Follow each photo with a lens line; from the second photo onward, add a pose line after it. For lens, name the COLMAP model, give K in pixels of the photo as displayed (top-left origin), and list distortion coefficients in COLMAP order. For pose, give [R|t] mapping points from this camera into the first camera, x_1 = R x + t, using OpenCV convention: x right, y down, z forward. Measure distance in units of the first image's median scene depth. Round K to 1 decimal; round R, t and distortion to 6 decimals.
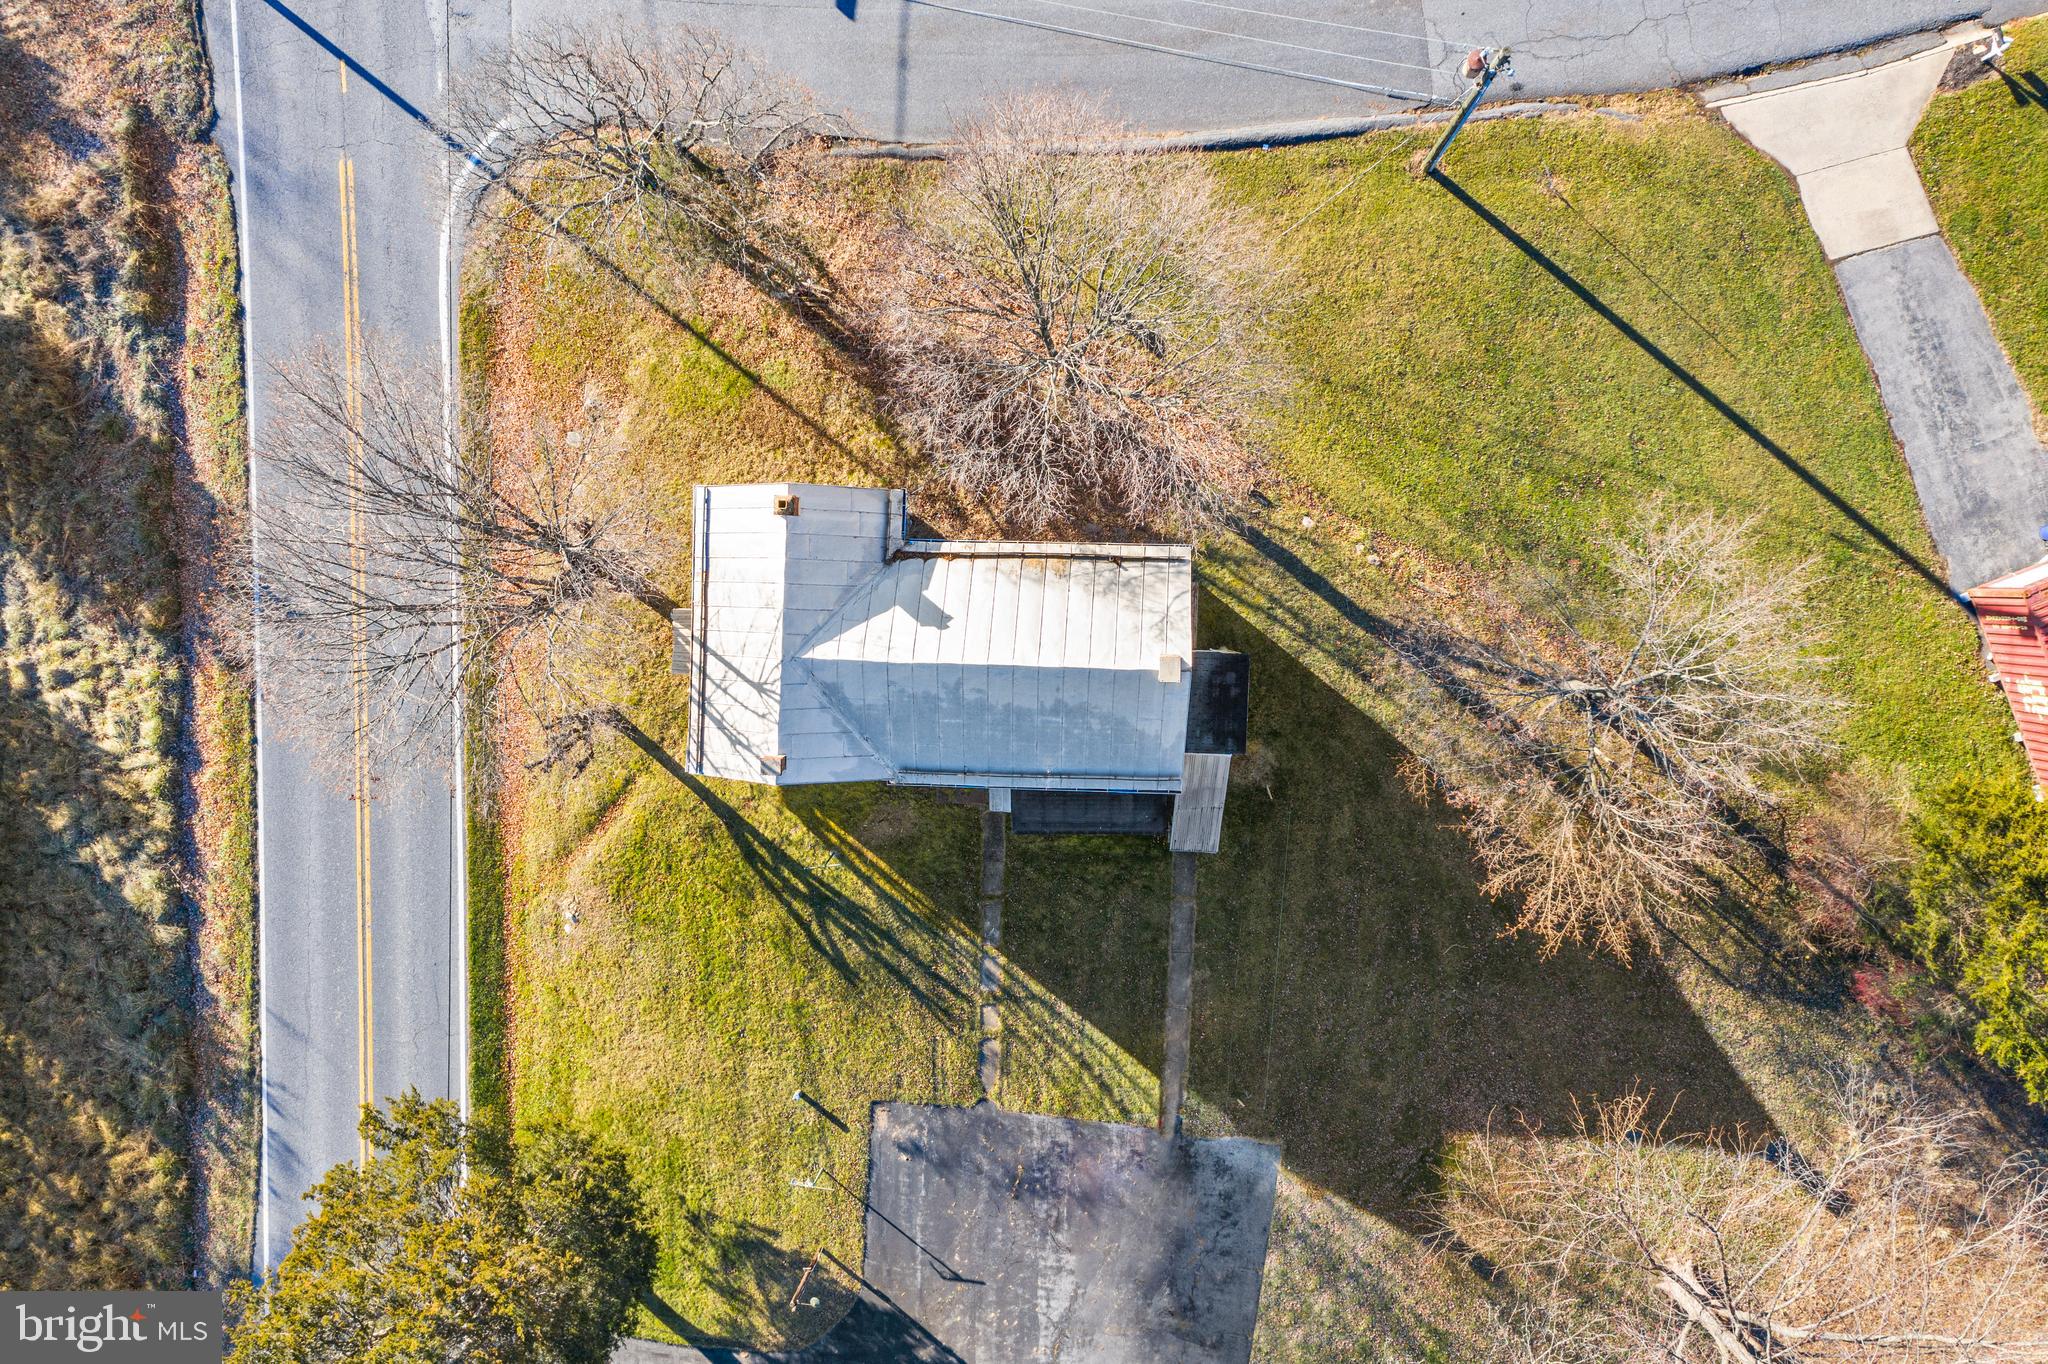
lens RADIAL K [[1620.4, 0, 1024.0], [0, 1620.4, 682.0], [0, 0, 1]] dist [-0.002042, 0.005460]
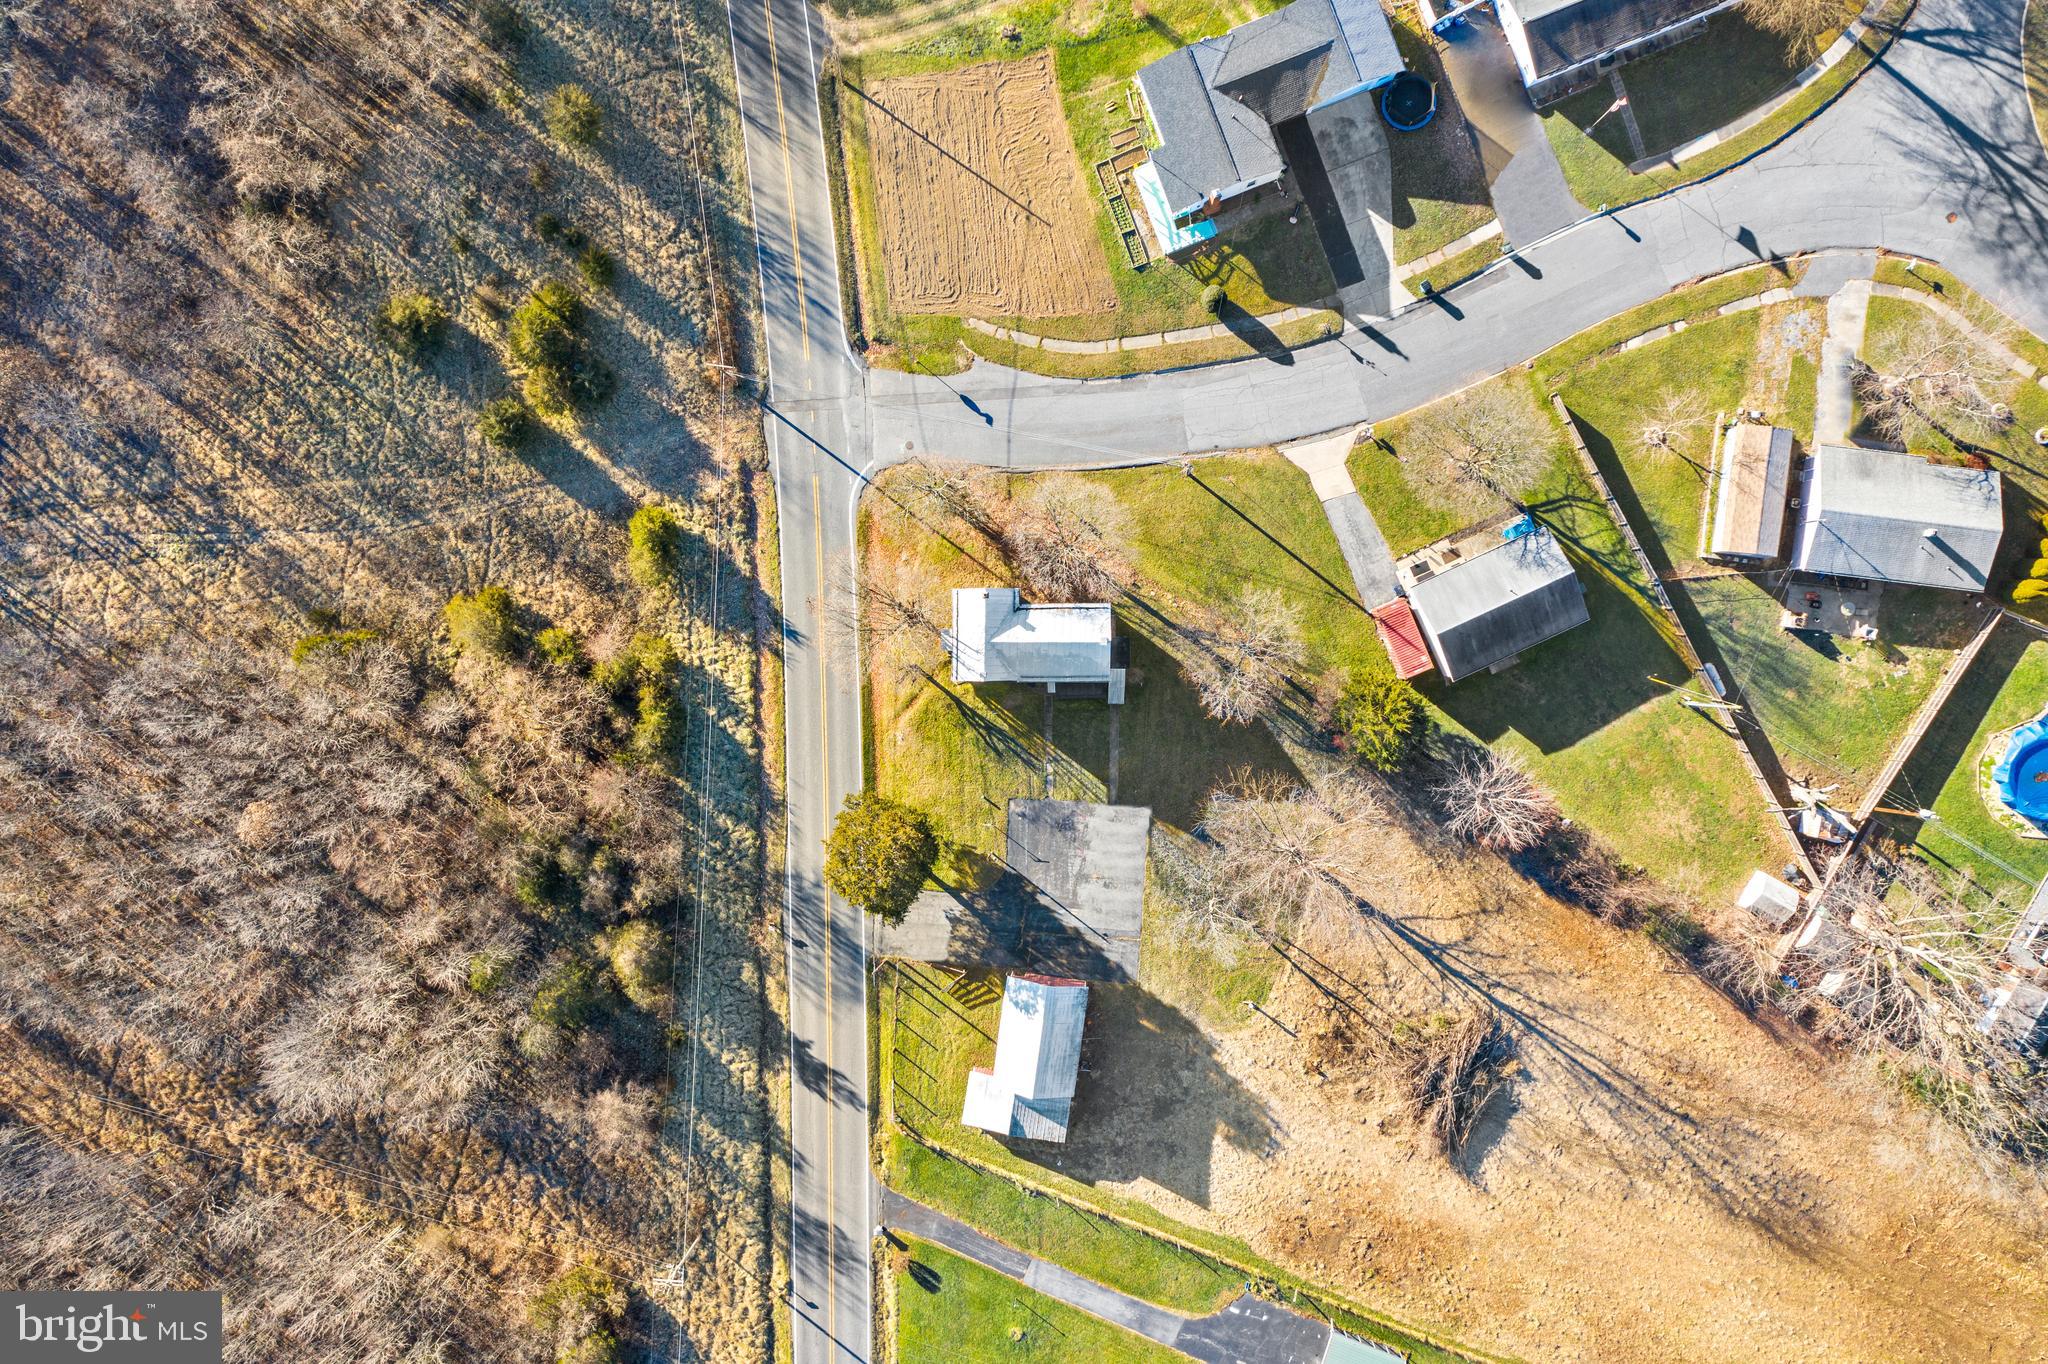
lens RADIAL K [[1620.4, 0, 1024.0], [0, 1620.4, 682.0], [0, 0, 1]] dist [-0.002042, 0.005460]
pose [[0.999527, -0.030012, 0.006726, -0.080079], [0.030163, 0.999265, -0.023672, 0.122284], [-0.006011, 0.023863, 0.999697, -1.895674]]
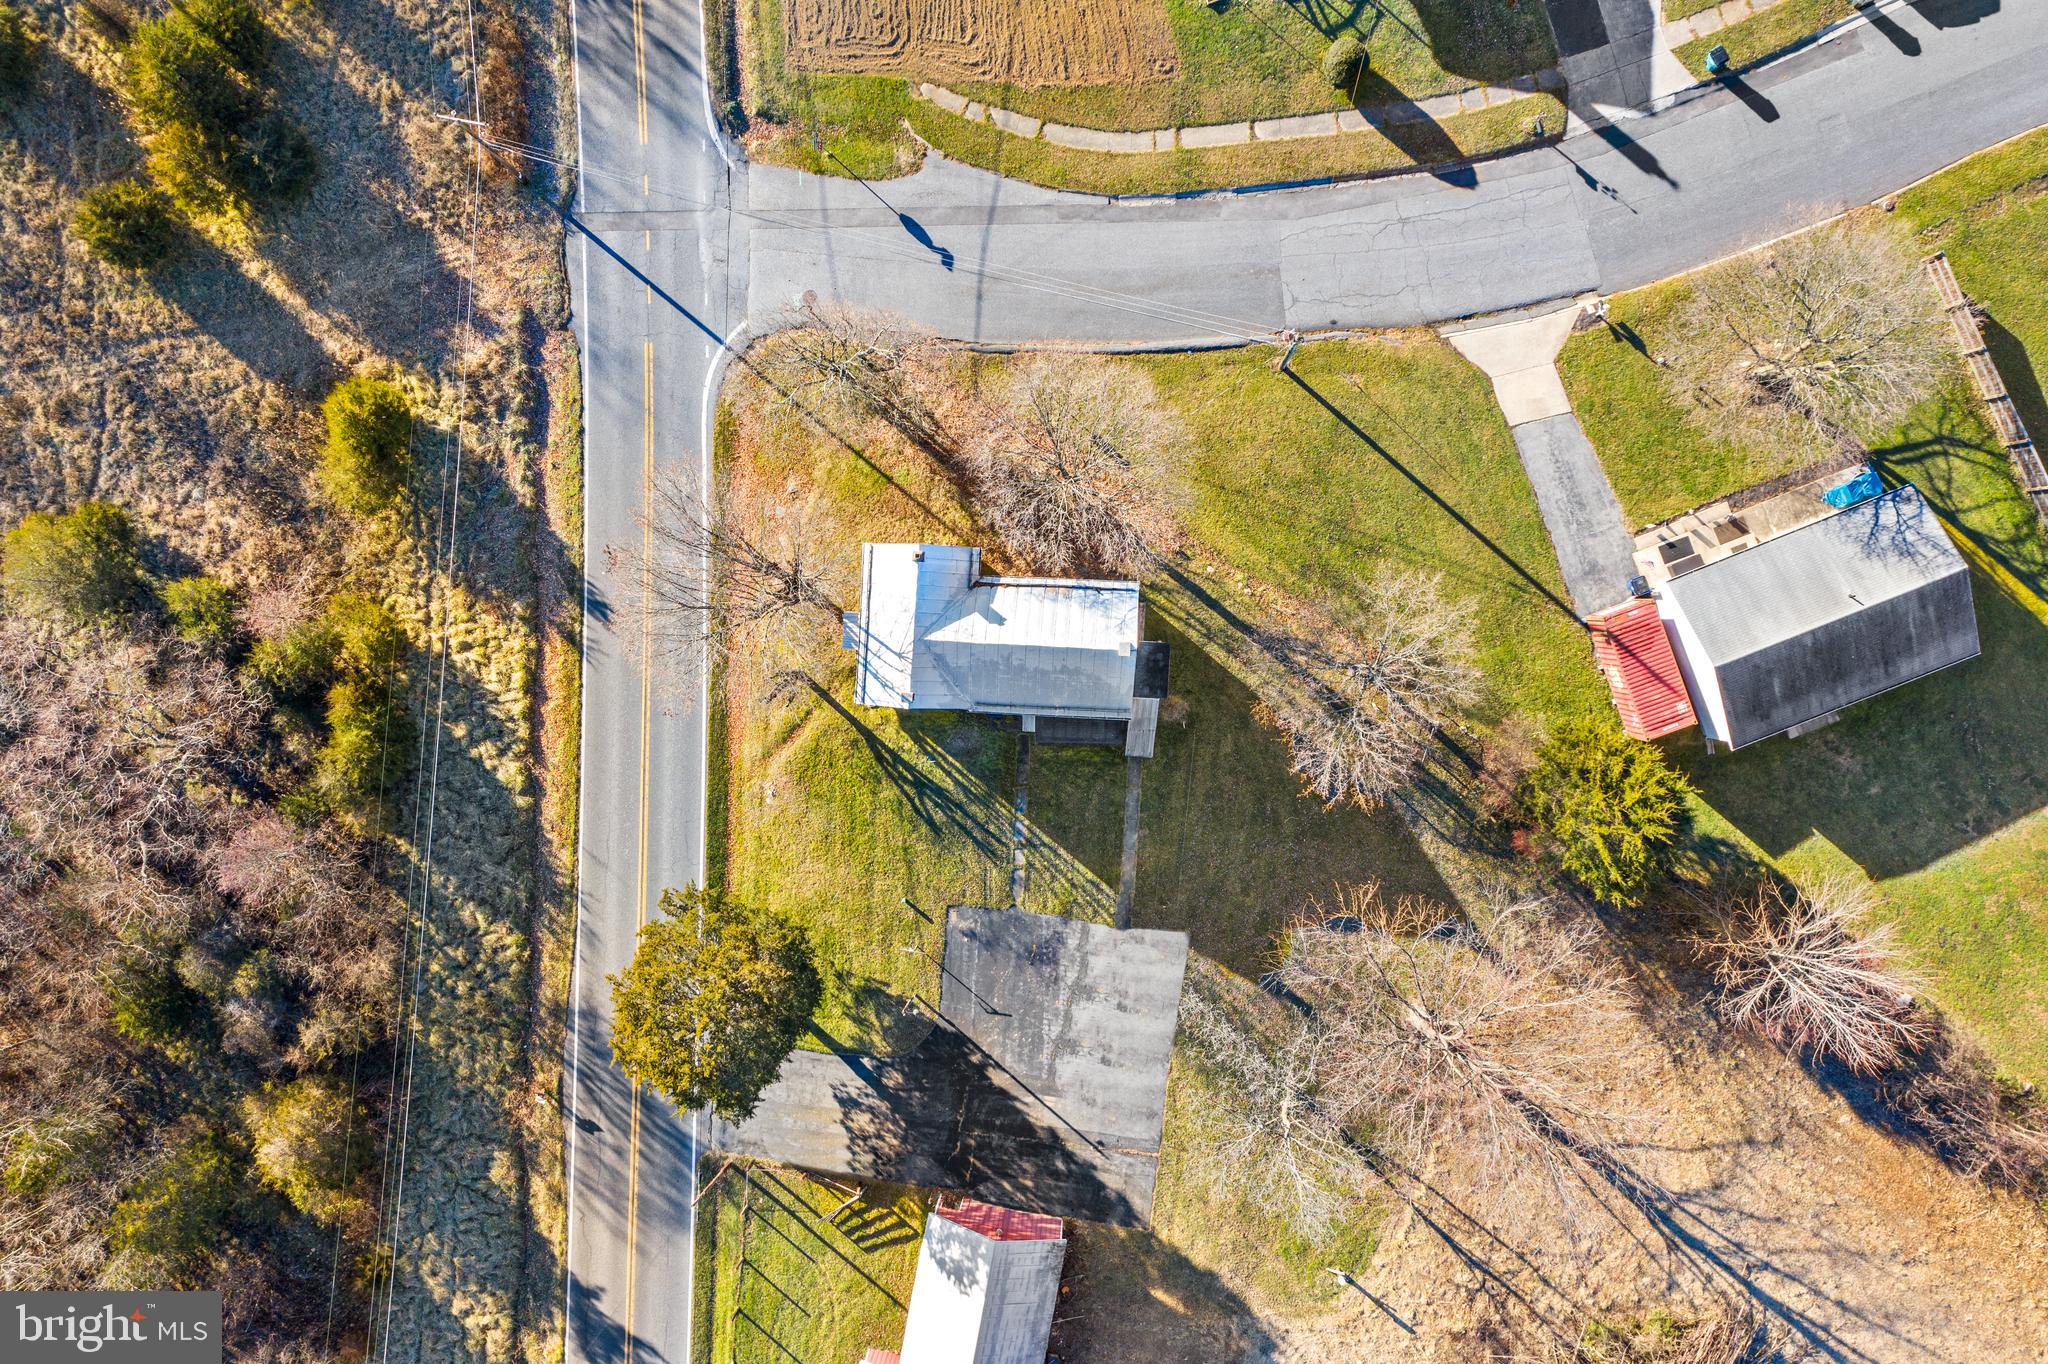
lens RADIAL K [[1620.4, 0, 1024.0], [0, 1620.4, 682.0], [0, 0, 1]] dist [-0.002042, 0.005460]
pose [[0.999772, 0.020751, 0.005082, -0.027846], [-0.020691, 0.999718, -0.011682, 0.044243], [-0.005323, 0.011574, 0.999919, -0.702464]]
